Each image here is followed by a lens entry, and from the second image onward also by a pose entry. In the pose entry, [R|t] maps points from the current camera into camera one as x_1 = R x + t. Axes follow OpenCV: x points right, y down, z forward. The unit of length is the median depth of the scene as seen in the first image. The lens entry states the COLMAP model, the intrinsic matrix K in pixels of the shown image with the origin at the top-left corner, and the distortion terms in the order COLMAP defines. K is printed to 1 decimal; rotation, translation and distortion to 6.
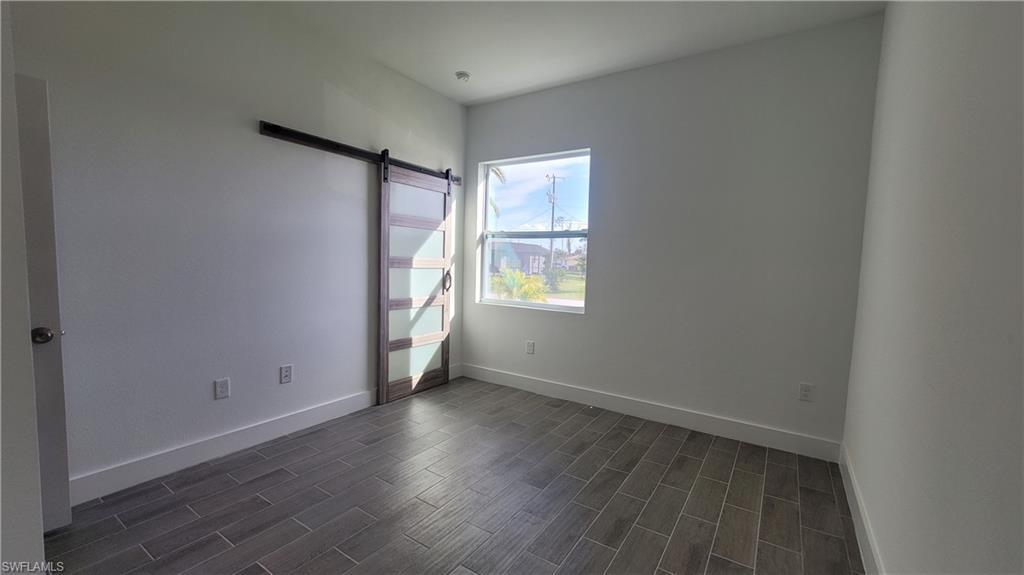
lens RADIAL K [[417.6, 0, 514.0], [0, 417.6, 291.0], [0, 0, 1]] dist [-0.003762, 0.001576]
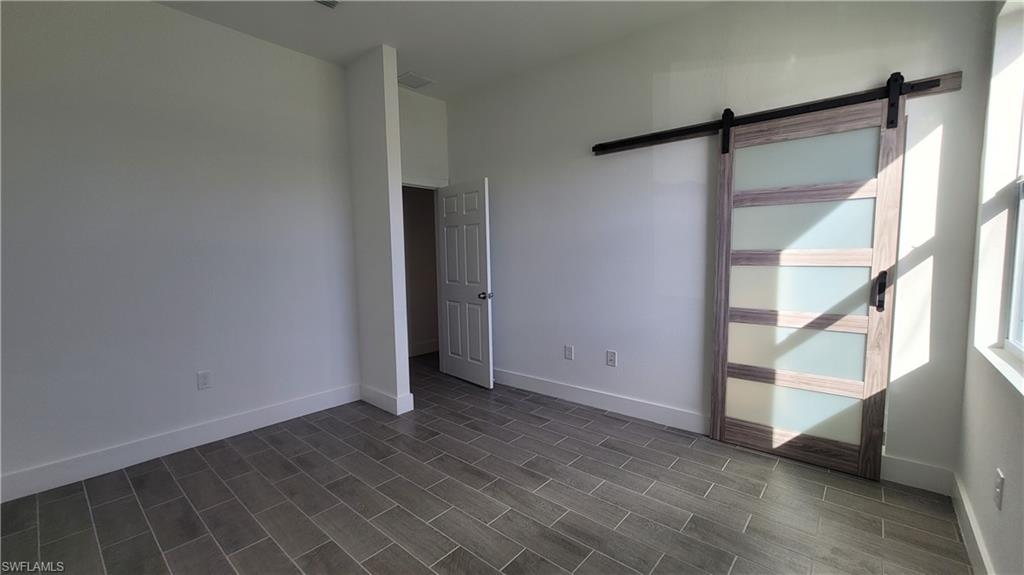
lens RADIAL K [[417.6, 0, 514.4], [0, 417.6, 289.1], [0, 0, 1]] dist [-0.003762, 0.001576]
pose [[-0.131009, 0.054341, -0.989891, 0.483524], [-0.060107, 0.996224, 0.062644, -0.035858], [0.989557, 0.067707, -0.127248, 0.692970]]
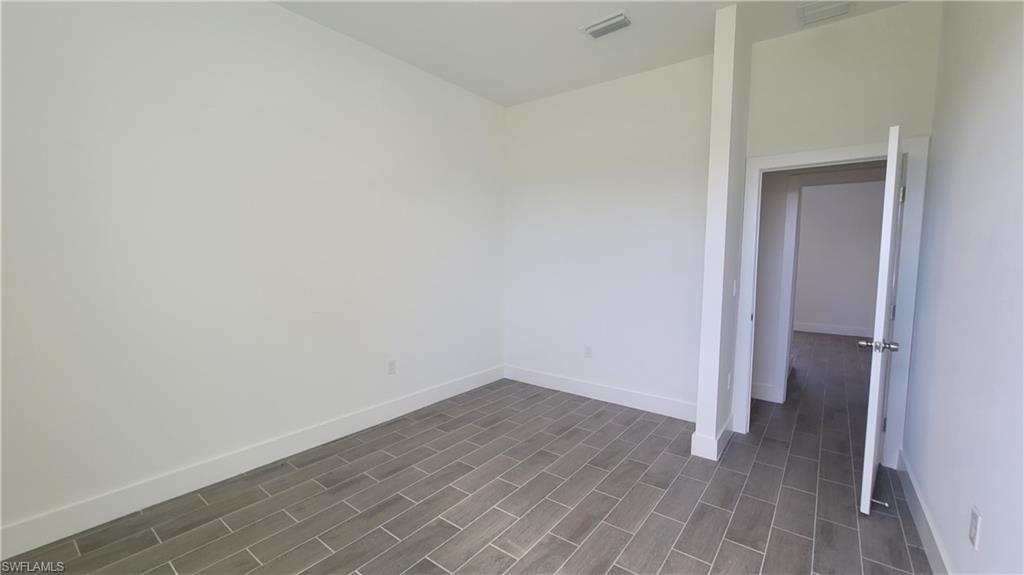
lens RADIAL K [[417.6, 0, 512.3], [0, 417.6, 288.8], [0, 0, 1]] dist [-0.003762, 0.001576]
pose [[-0.996289, -0.039832, 0.076298, -0.088591], [-0.027847, 0.987965, 0.152150, -0.099721], [-0.081440, 0.149461, -0.985408, 1.085986]]
